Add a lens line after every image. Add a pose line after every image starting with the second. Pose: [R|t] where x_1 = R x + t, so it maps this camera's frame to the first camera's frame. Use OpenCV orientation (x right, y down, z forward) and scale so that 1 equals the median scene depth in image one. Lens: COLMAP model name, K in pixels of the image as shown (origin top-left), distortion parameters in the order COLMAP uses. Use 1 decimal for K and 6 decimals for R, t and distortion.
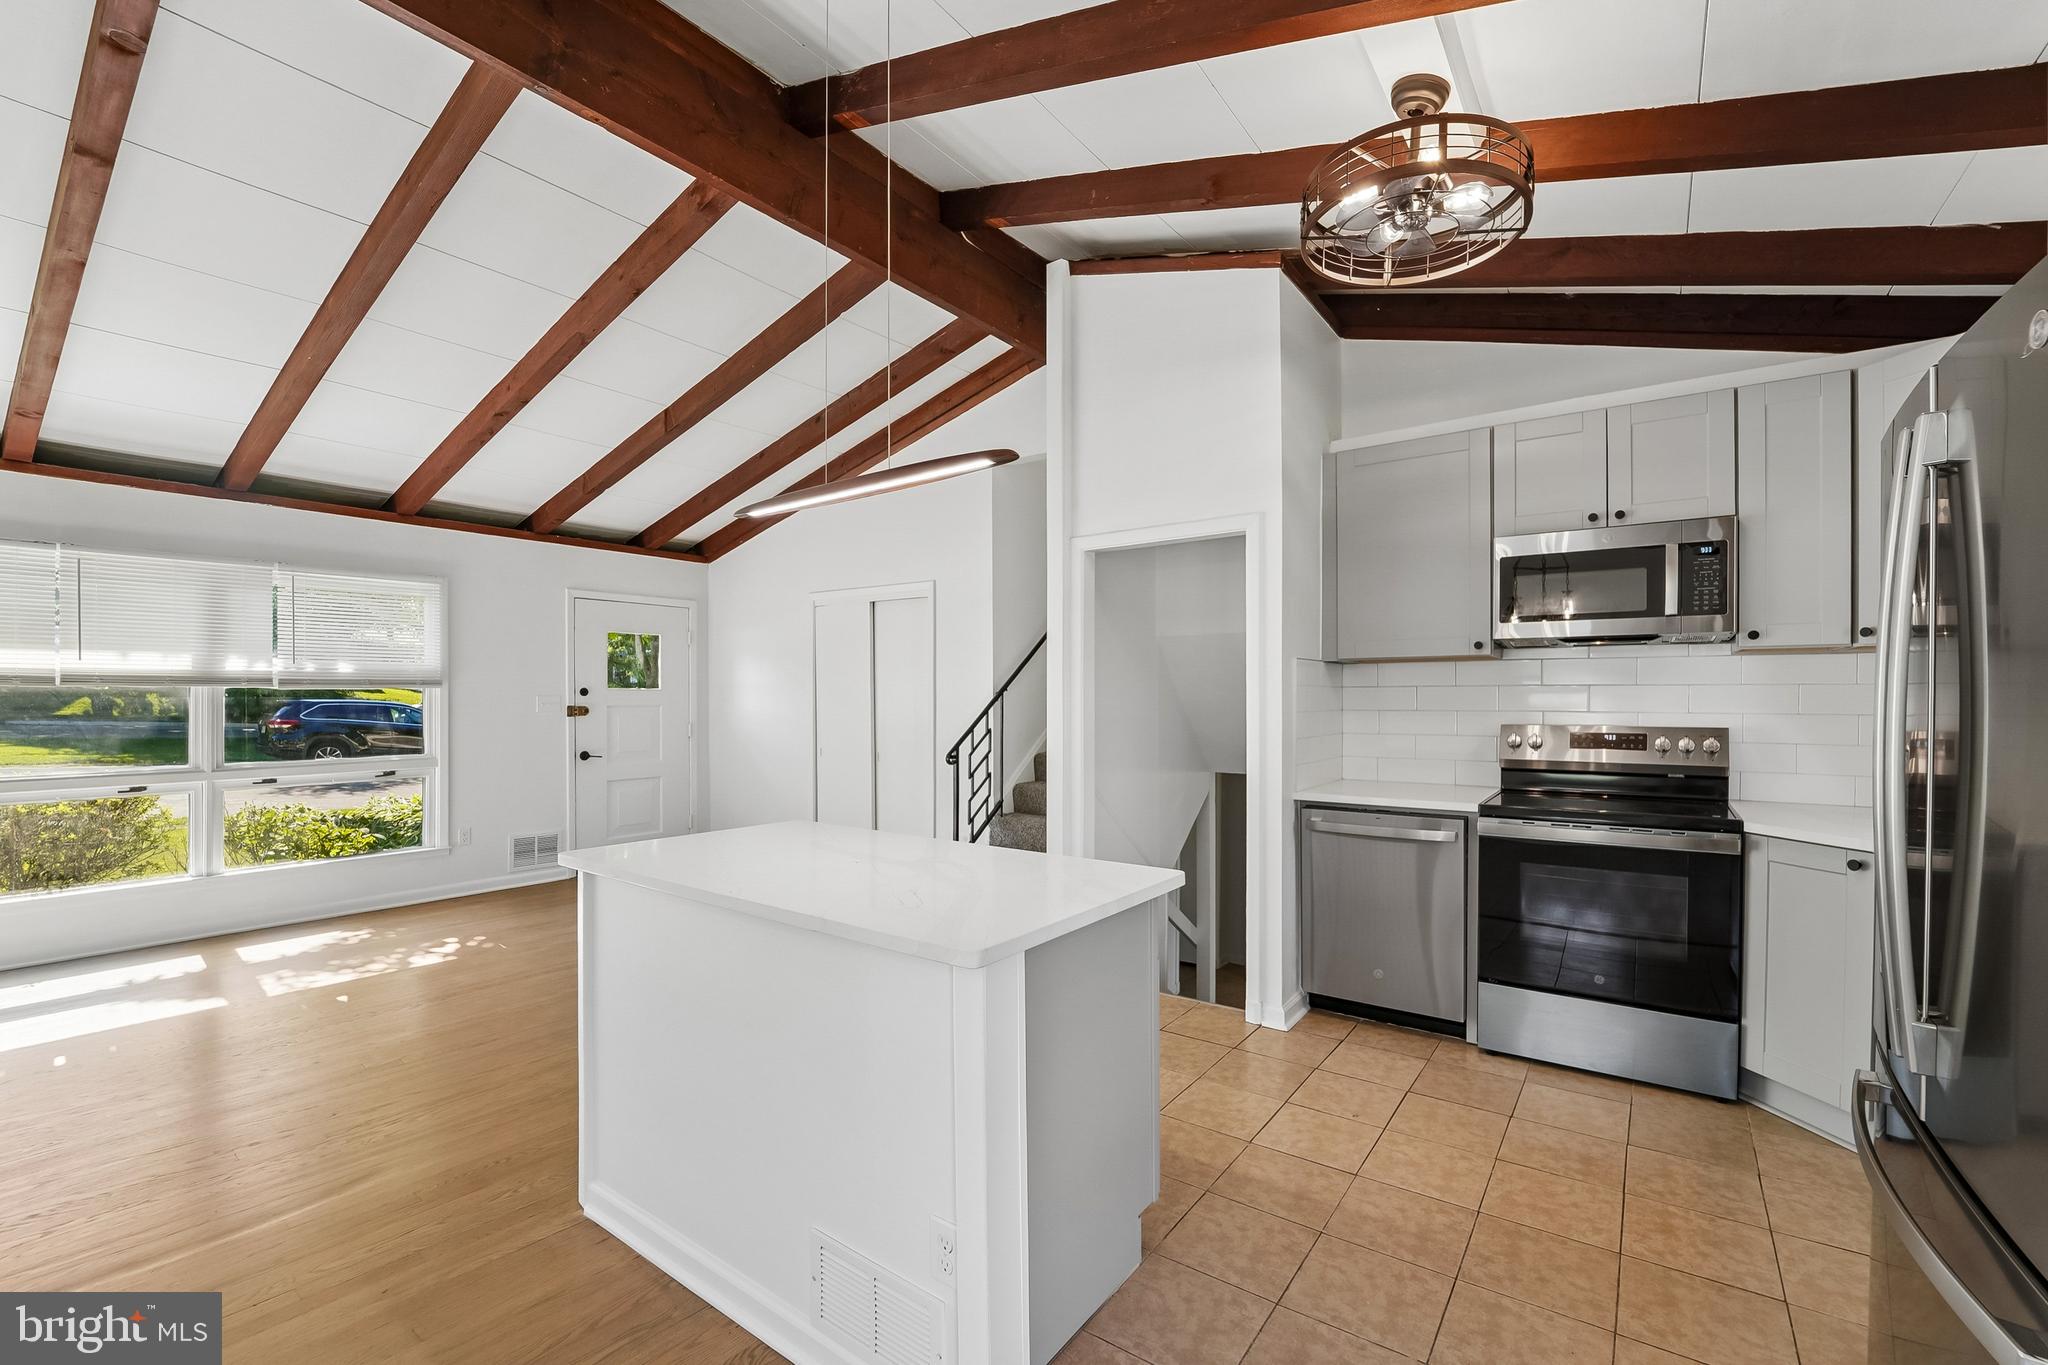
lens RADIAL K [[856.5, 0, 1029.9], [0, 856.5, 696.6], [0, 0, 1]] dist [-0.017451, -0.000262]
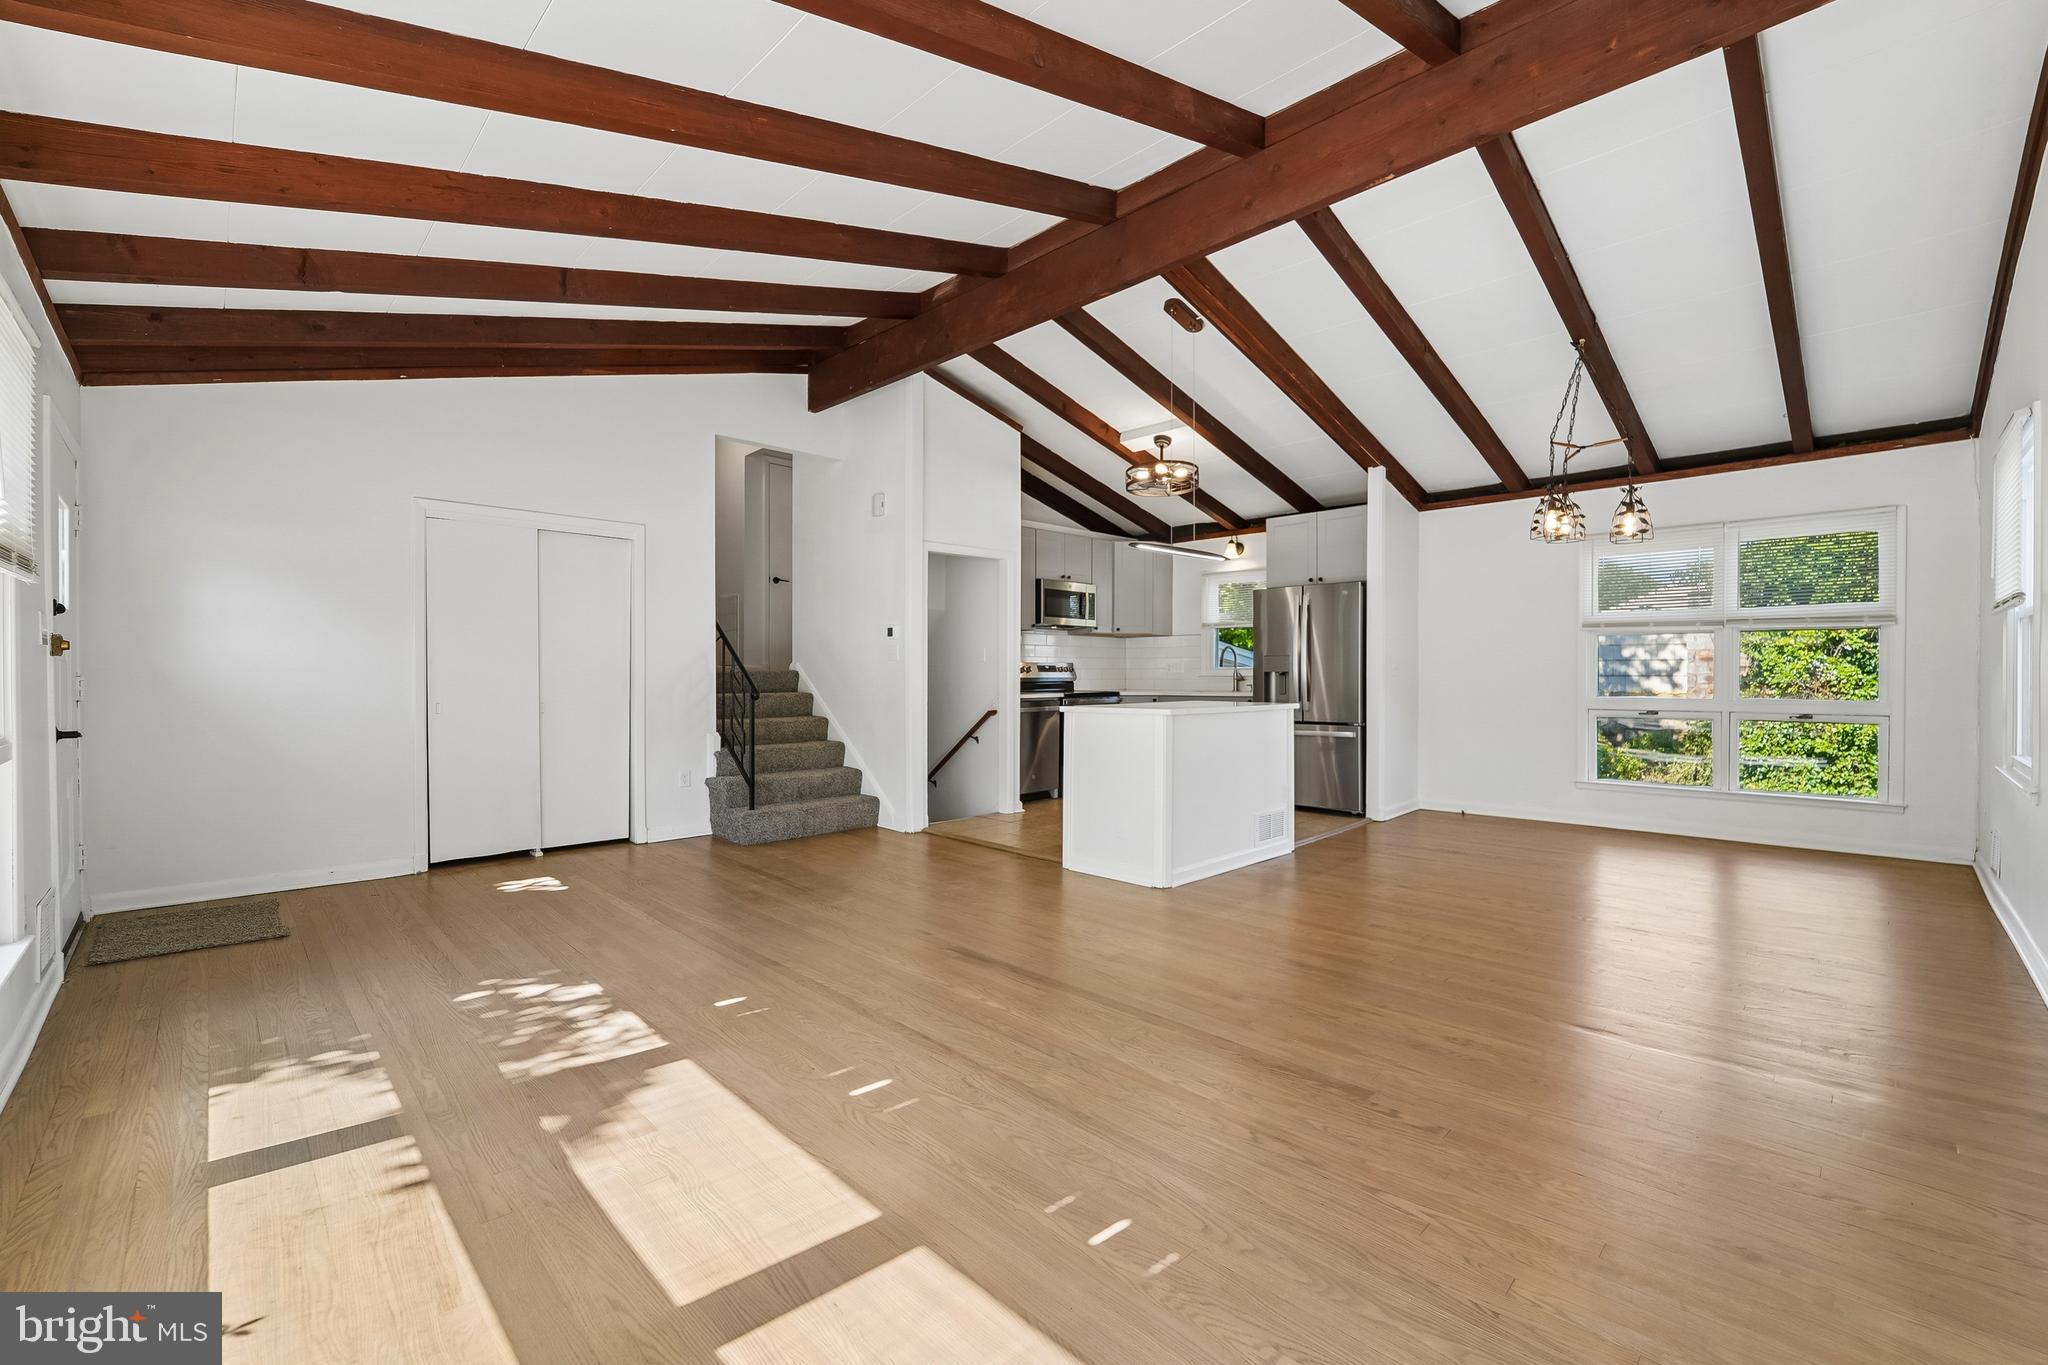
lens RADIAL K [[835.9, 0, 1034.5], [0, 835.9, 688.3], [0, 0, 1]] dist [-0.020513, 0.000086]
pose [[0.158492, -0.018951, 0.987178, -1.195715], [0.001893, 0.999820, 0.018890, 0.045138], [-0.987358, -0.001125, 0.158500, 0.475765]]
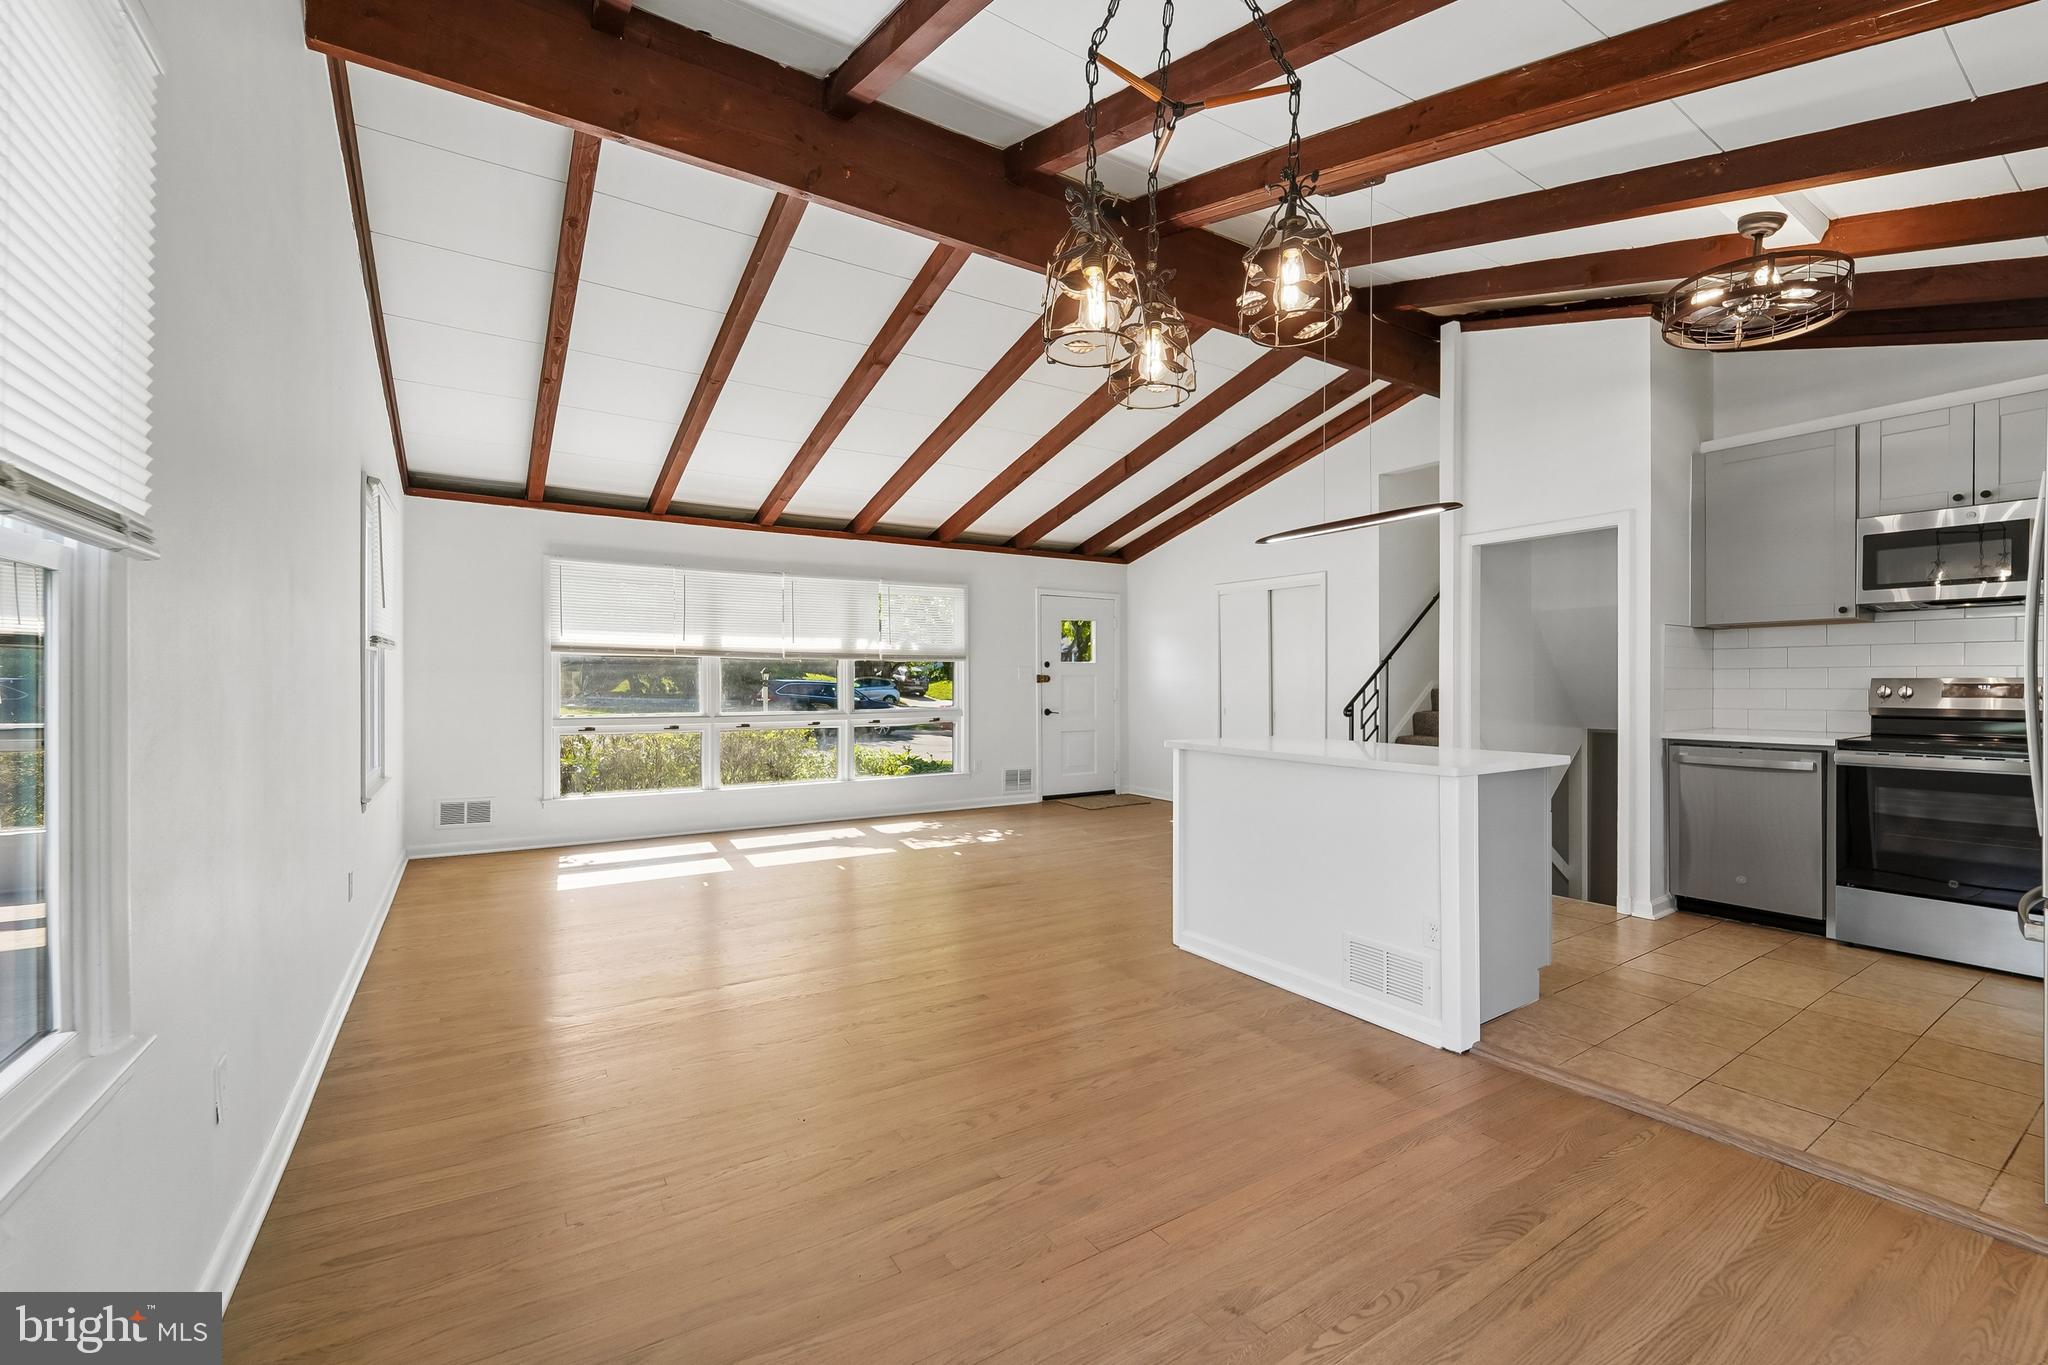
lens RADIAL K [[848.7, 0, 1035.9], [0, 848.7, 680.5], [0, 0, 1]] dist [-0.023481, 0.000821]
pose [[0.934876, -0.001361, -0.354973, -0.083051], [0.001231, 0.999999, -0.000591, 0.027062], [0.354973, 0.000116, 0.934876, -0.349261]]
